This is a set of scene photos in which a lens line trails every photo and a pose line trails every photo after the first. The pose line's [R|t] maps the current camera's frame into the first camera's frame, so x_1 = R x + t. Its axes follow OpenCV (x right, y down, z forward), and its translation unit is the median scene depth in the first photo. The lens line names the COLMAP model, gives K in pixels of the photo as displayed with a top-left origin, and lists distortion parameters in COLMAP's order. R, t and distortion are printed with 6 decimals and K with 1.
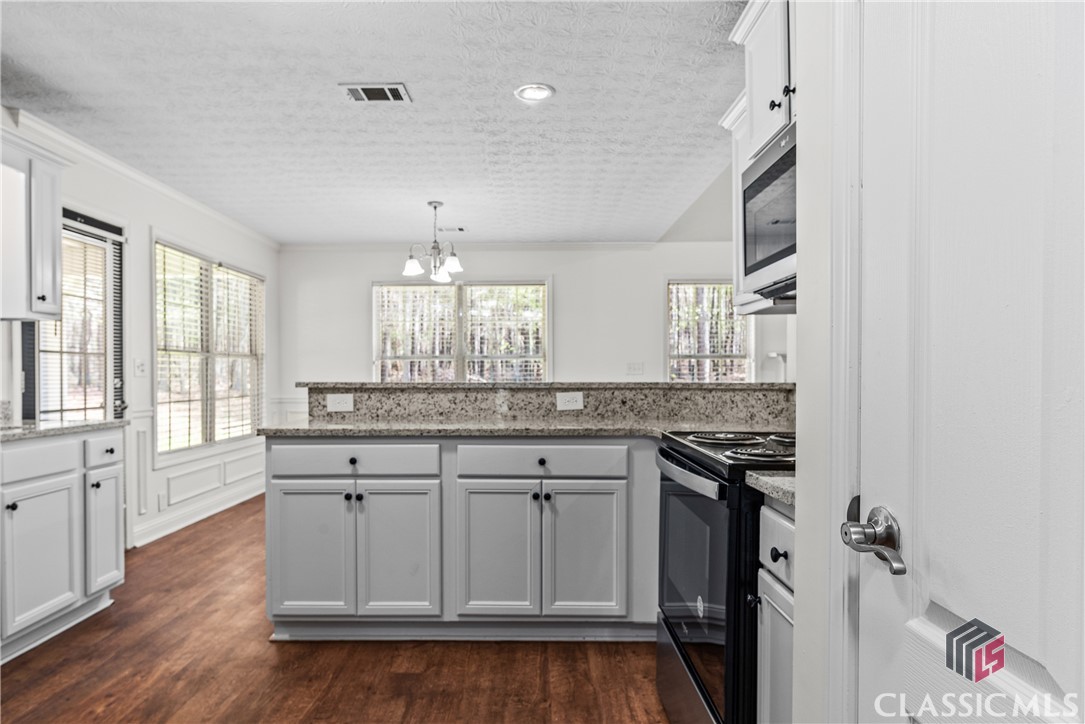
lens RADIAL K [[648.1, 0, 538.6], [0, 648.1, 381.5], [0, 0, 1]] dist [-0.000735, 0.000131]
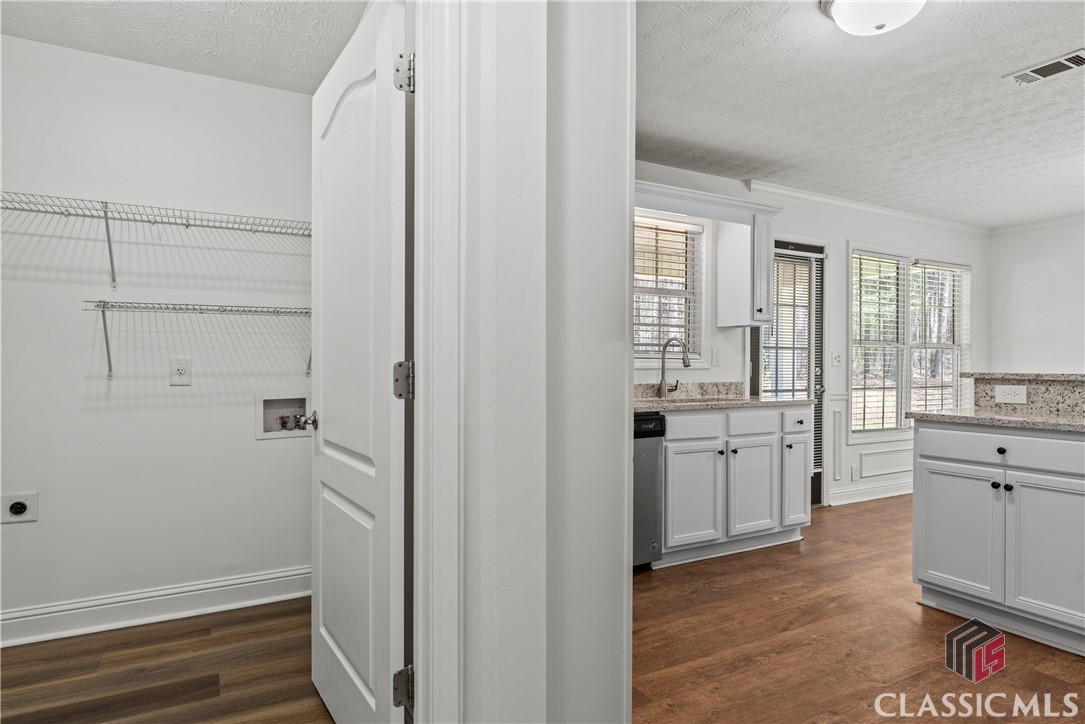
lens RADIAL K [[648.1, 0, 538.6], [0, 648.1, 381.5], [0, 0, 1]] dist [-0.000735, 0.000131]
pose [[0.504035, 0.026920, -0.863263, 0.202329], [-0.014099, 0.999637, 0.022941, 0.001353], [0.863568, 0.000608, 0.504232, -0.125060]]
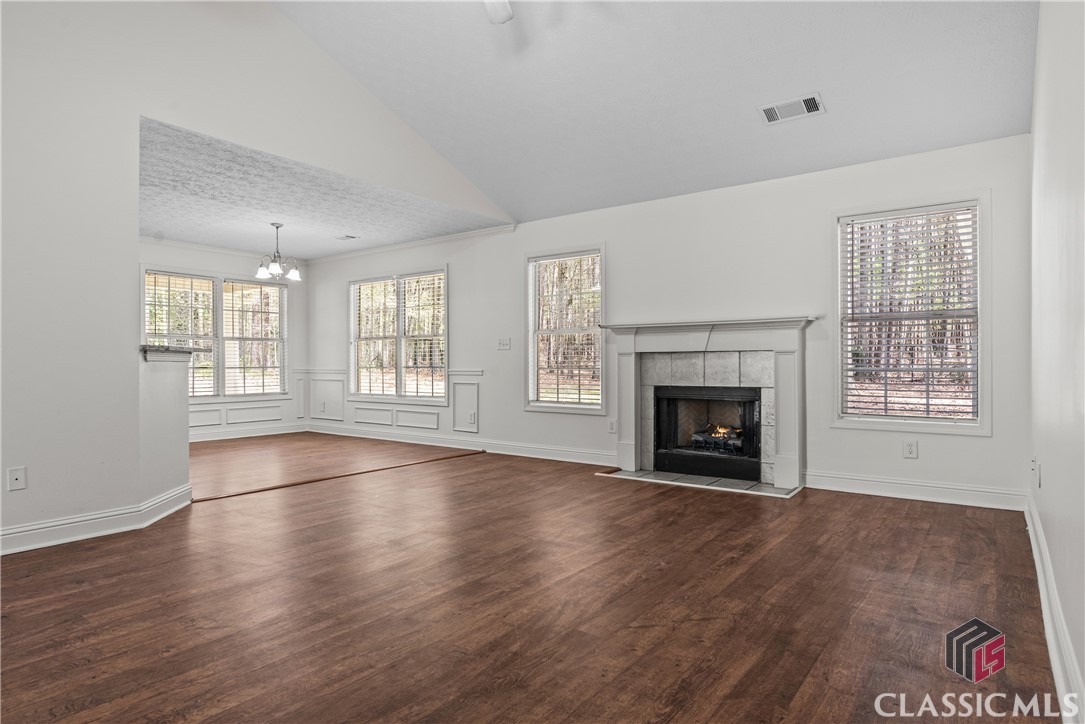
lens RADIAL K [[634.3, 0, 542.5], [0, 634.3, 362.0], [0, 0, 1]] dist [-0.001188, 0.000039]
pose [[0.807537, -0.003784, -0.589805, 1.685452], [-0.005287, 0.999893, -0.013653, 0.052611], [0.589793, 0.014144, 0.807430, 0.384806]]
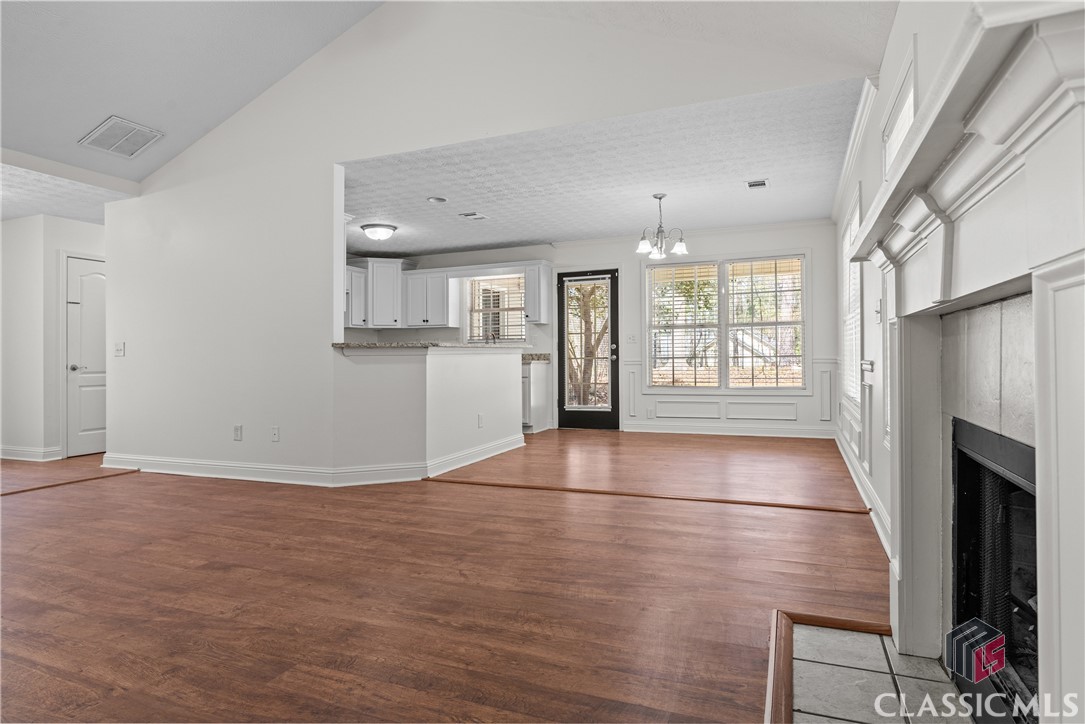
lens RADIAL K [[618.8, 0, 519.6], [0, 618.8, 357.5], [0, 0, 1]] dist [-0.000941, -0.000181]
pose [[-0.406273, 0.004333, -0.913741, 1.548855], [0.003931, 0.999988, 0.002994, 0.038059], [0.913743, -0.002376, -0.406285, 1.904781]]
